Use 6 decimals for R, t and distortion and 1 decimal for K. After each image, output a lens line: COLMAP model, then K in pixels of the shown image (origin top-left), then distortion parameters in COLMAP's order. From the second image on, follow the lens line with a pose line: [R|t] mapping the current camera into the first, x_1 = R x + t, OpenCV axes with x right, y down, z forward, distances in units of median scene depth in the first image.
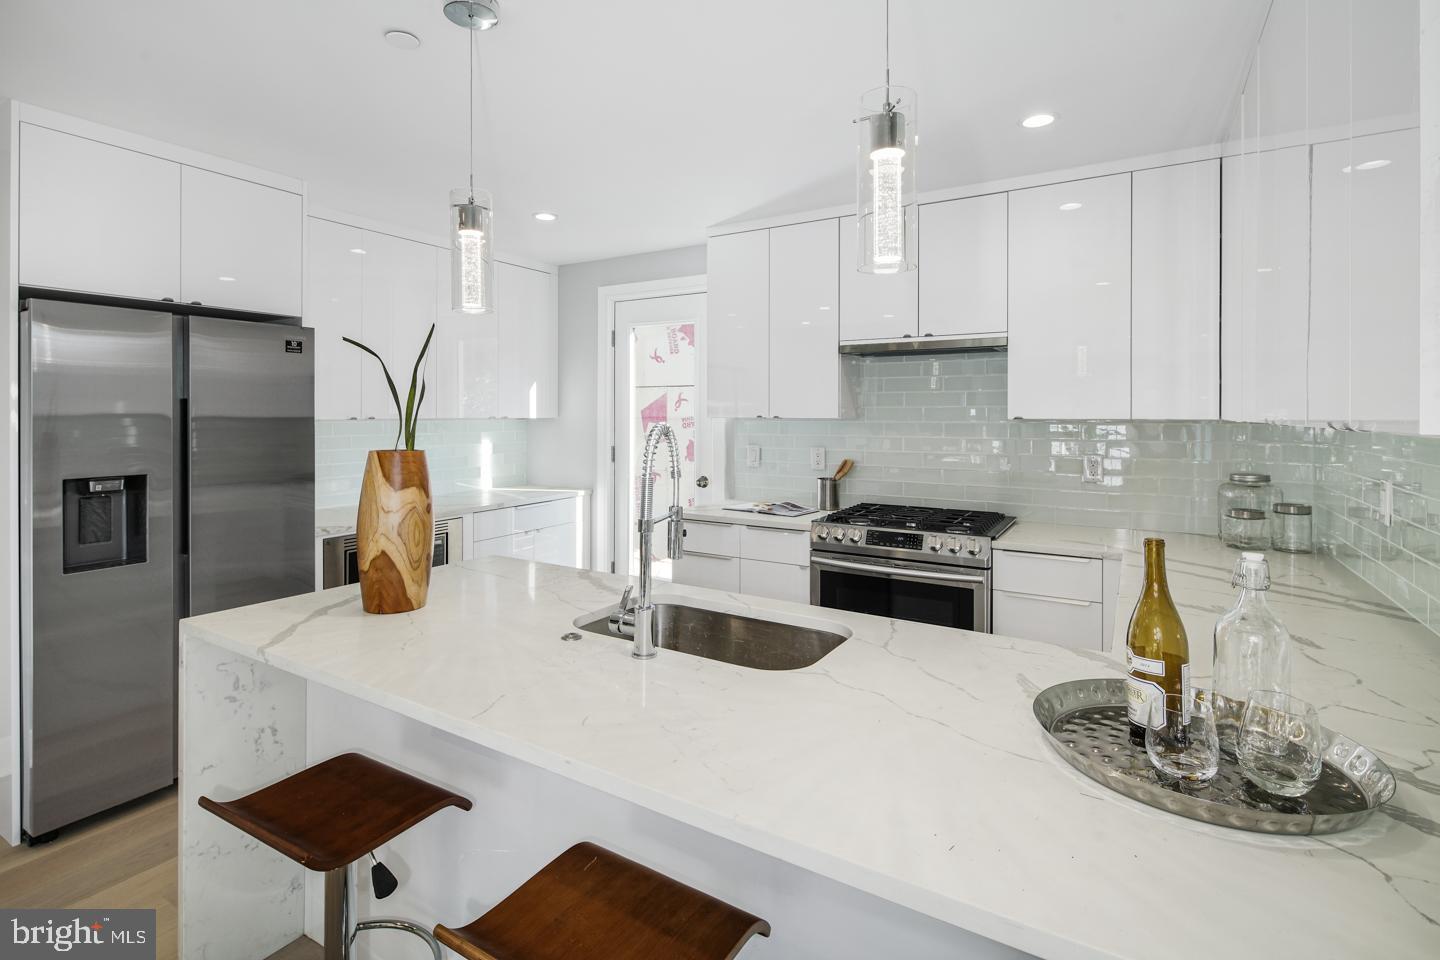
lens RADIAL K [[704.3, 0, 690.9], [0, 704.3, 412.2], [0, 0, 1]] dist [0.000041, -0.002097]
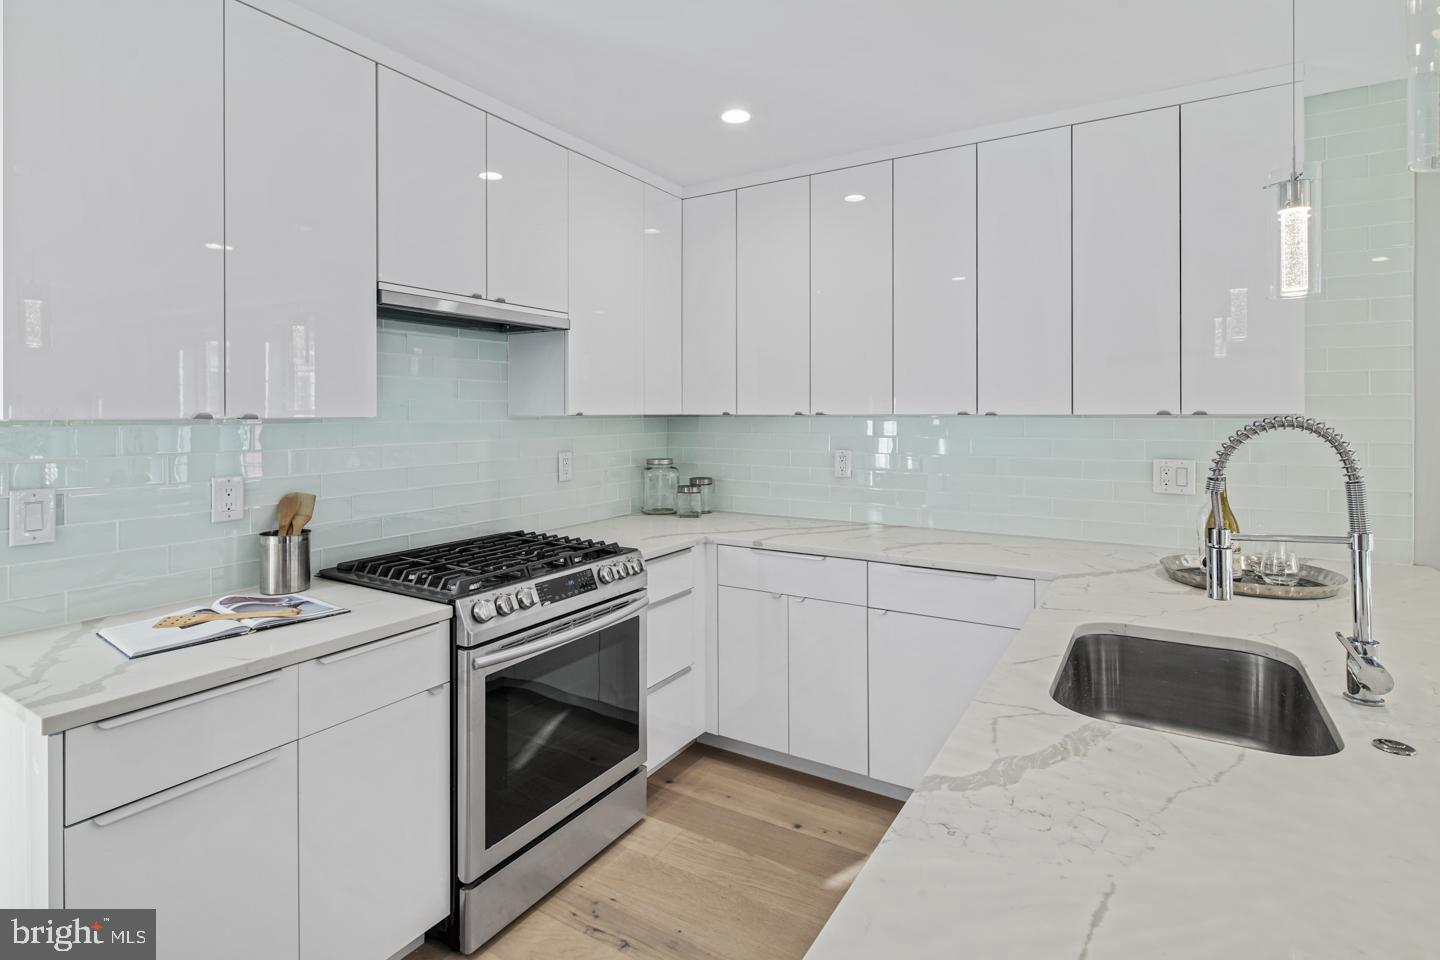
lens RADIAL K [[704.3, 0, 705.4], [0, 704.3, 409.9], [0, 0, 1]] dist [0.000041, -0.002097]
pose [[-0.012791, 0.000941, 0.999918, -0.377652], [-0.000410, 0.999999, -0.000946, 0.003176], [-0.999918, -0.000422, -0.012790, 0.776336]]
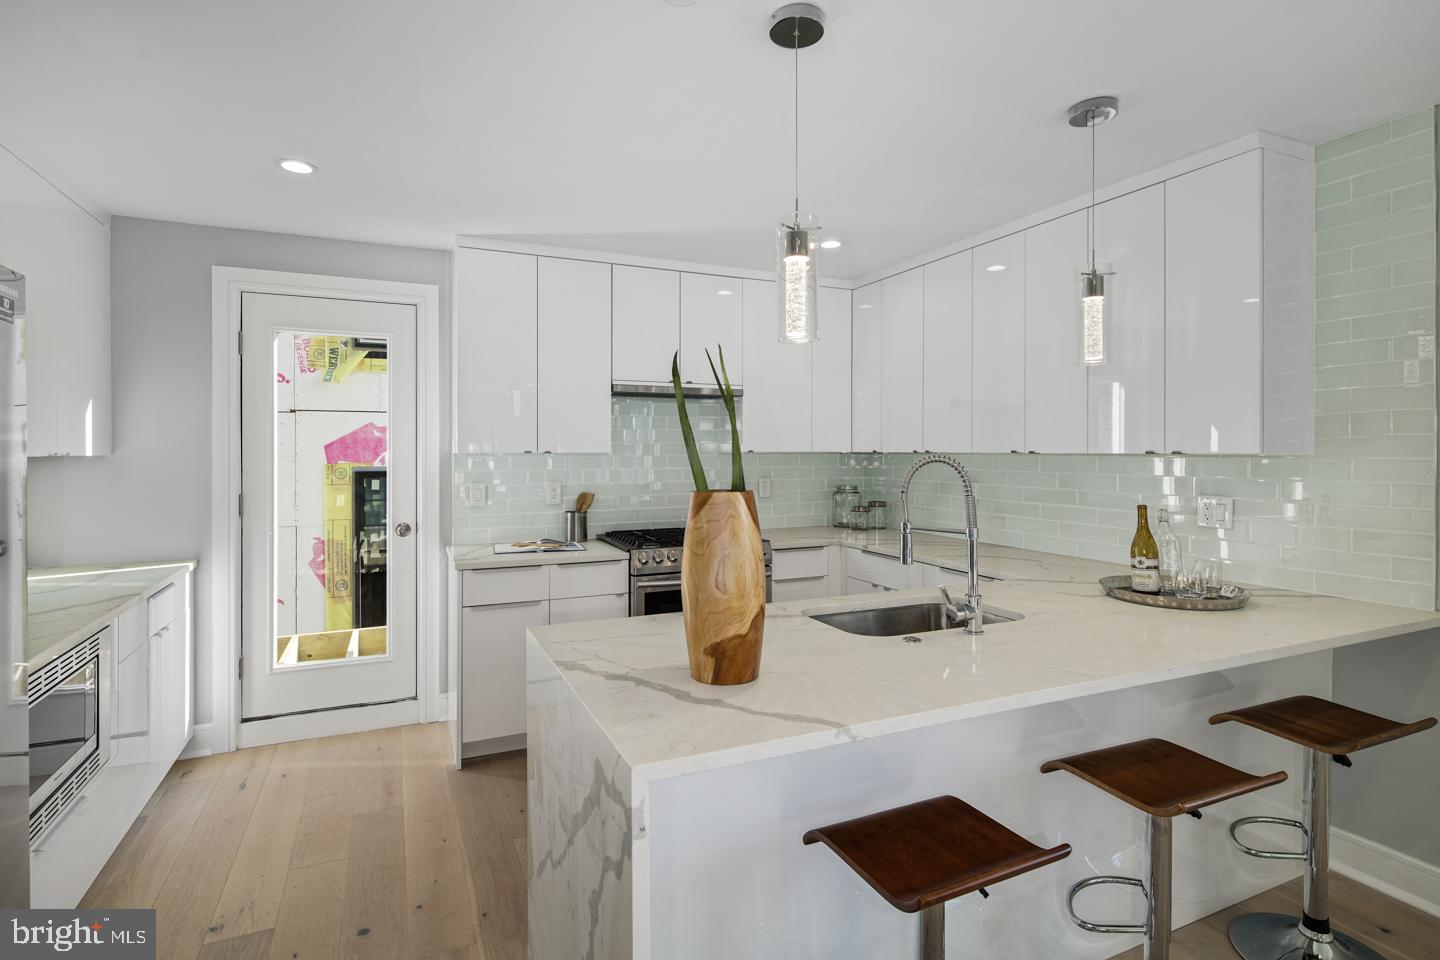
lens RADIAL K [[704.3, 0, 710.6], [0, 704.3, 451.8], [0, 0, 1]] dist [0.000041, -0.002097]
pose [[0.553804, -0.005819, 0.832627, -0.620619], [-0.000999, 0.999970, 0.007653, -0.001331], [-0.832647, -0.005070, 0.553782, 0.296687]]
